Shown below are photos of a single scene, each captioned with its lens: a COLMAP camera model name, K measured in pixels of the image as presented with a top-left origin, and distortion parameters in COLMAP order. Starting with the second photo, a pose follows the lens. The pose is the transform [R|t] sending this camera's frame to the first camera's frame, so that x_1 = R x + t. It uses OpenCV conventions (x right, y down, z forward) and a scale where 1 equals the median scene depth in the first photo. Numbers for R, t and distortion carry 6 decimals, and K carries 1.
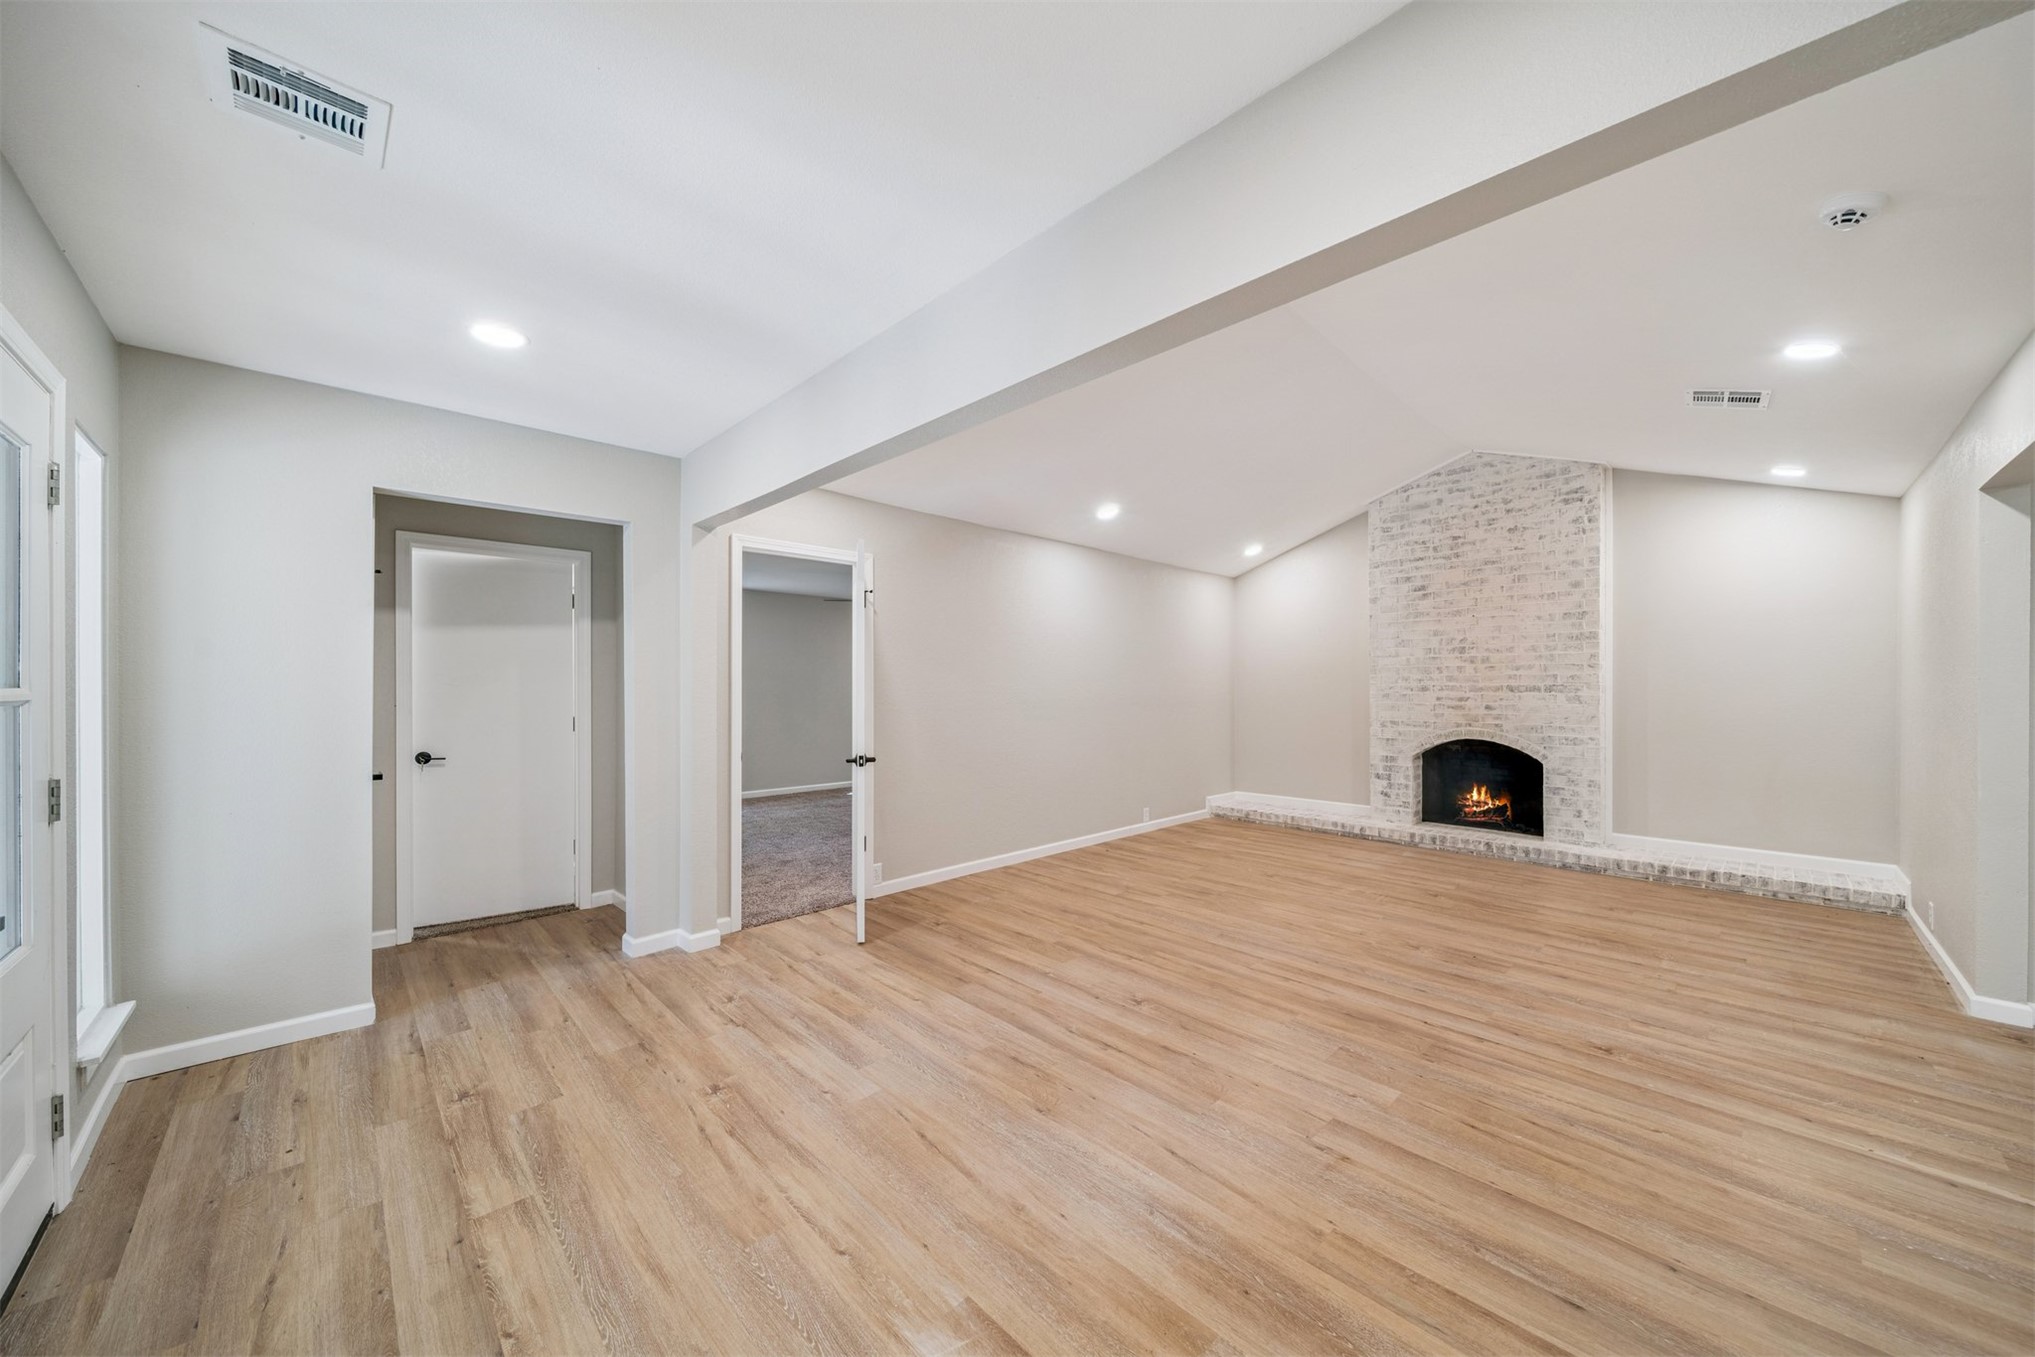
lens RADIAL K [[716.0, 0, 1030.8], [0, 716.0, 679.5], [0, 0, 1]] dist [-0.002174, -0.000714]
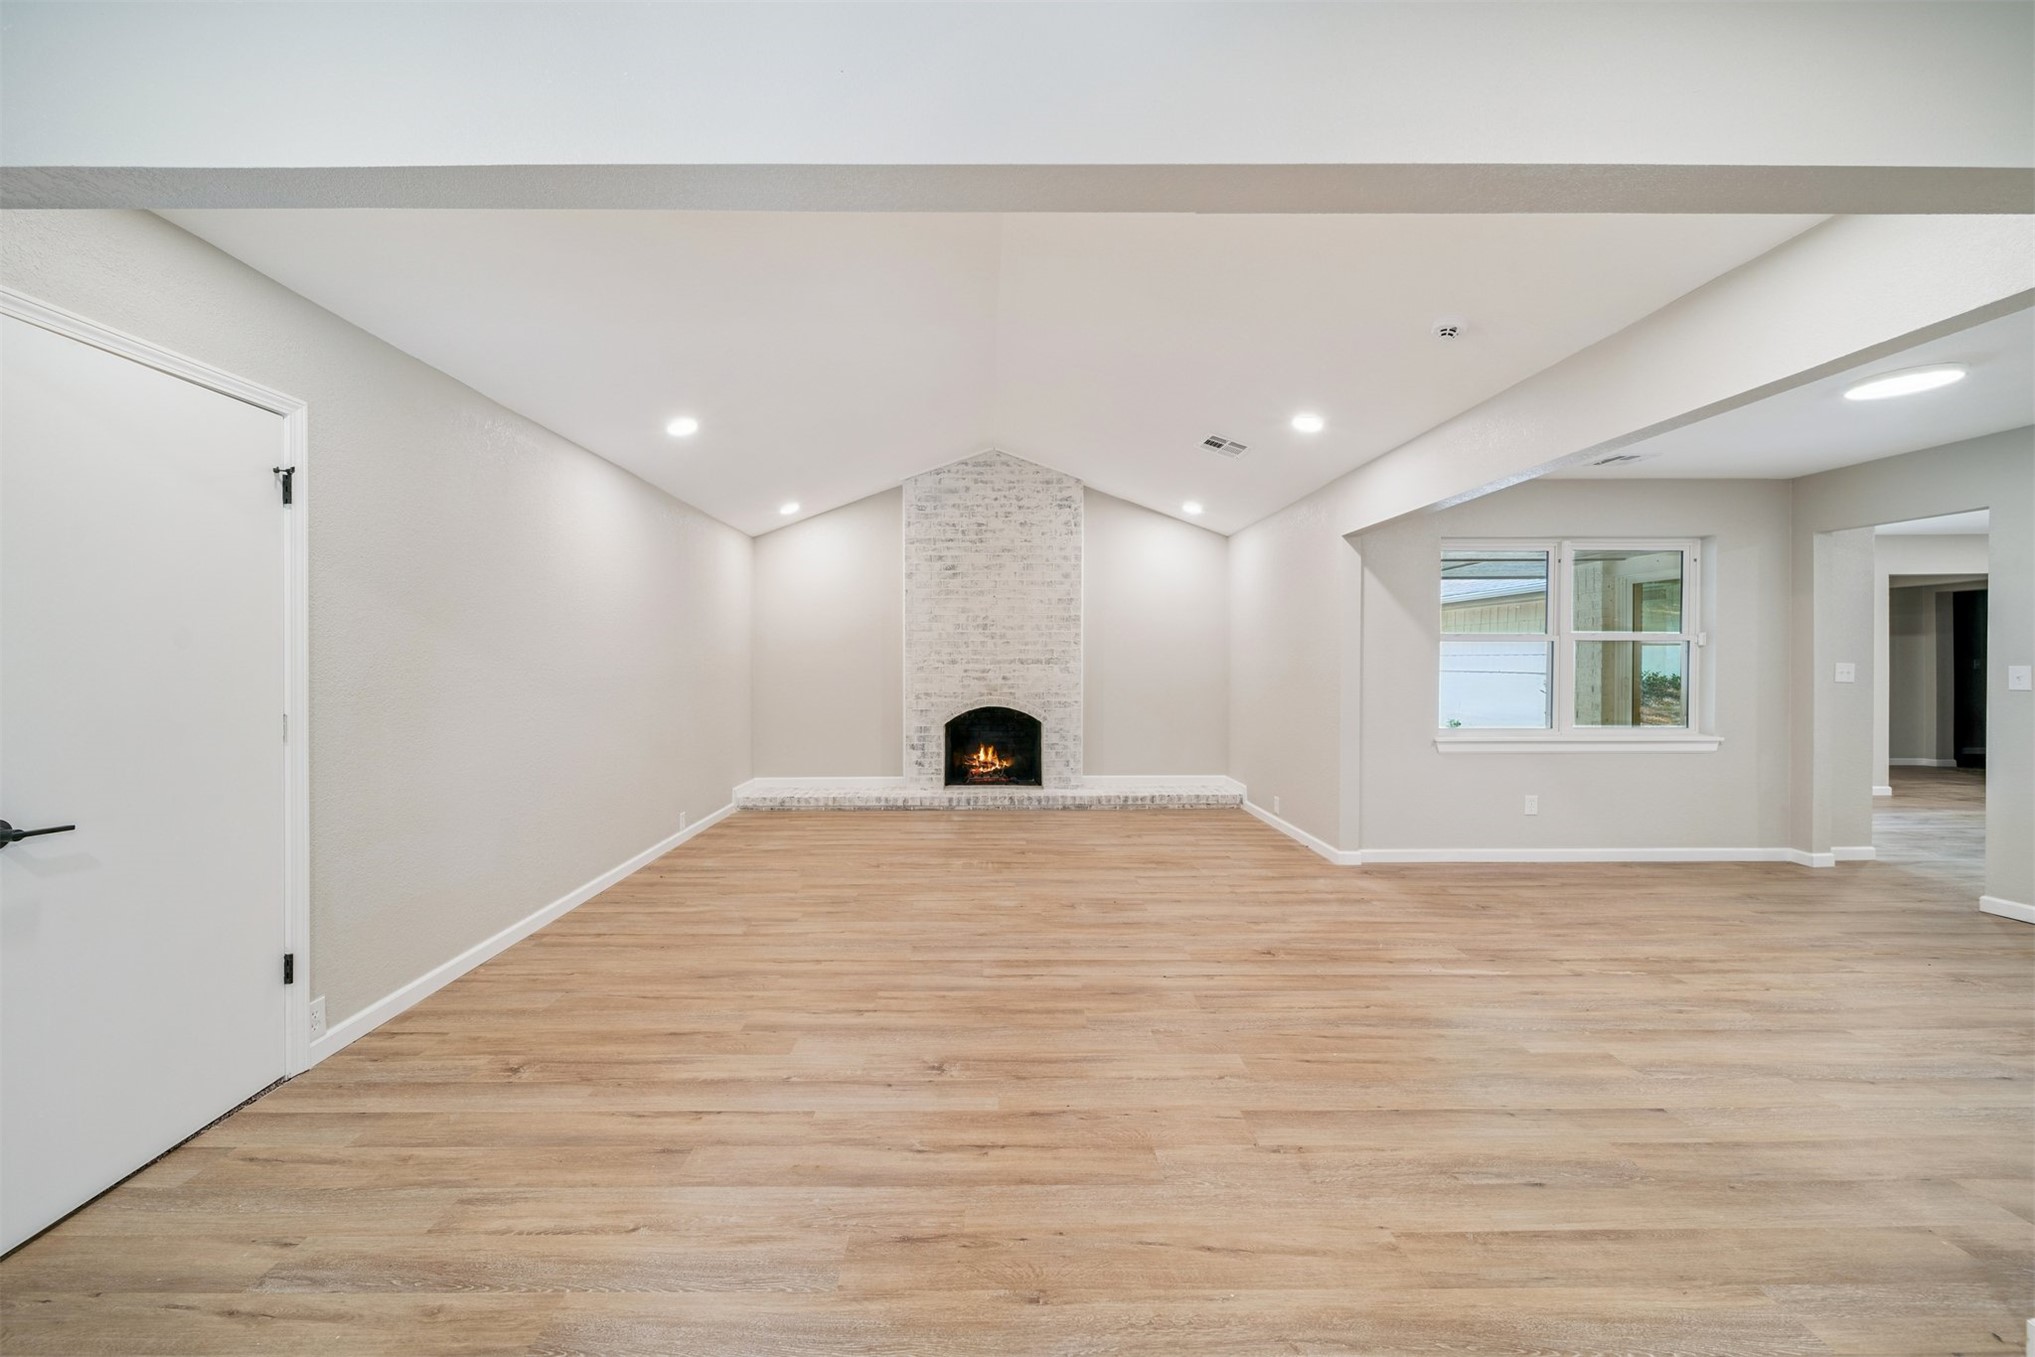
lens RADIAL K [[716.0, 0, 1009.0], [0, 716.0, 663.0], [0, 0, 1]] dist [-0.002174, -0.000714]
pose [[0.697986, -0.004134, 0.716099, -0.190281], [-0.004949, 0.999932, 0.010597, 0.003689], [-0.716094, -0.010941, 0.697918, 0.227751]]
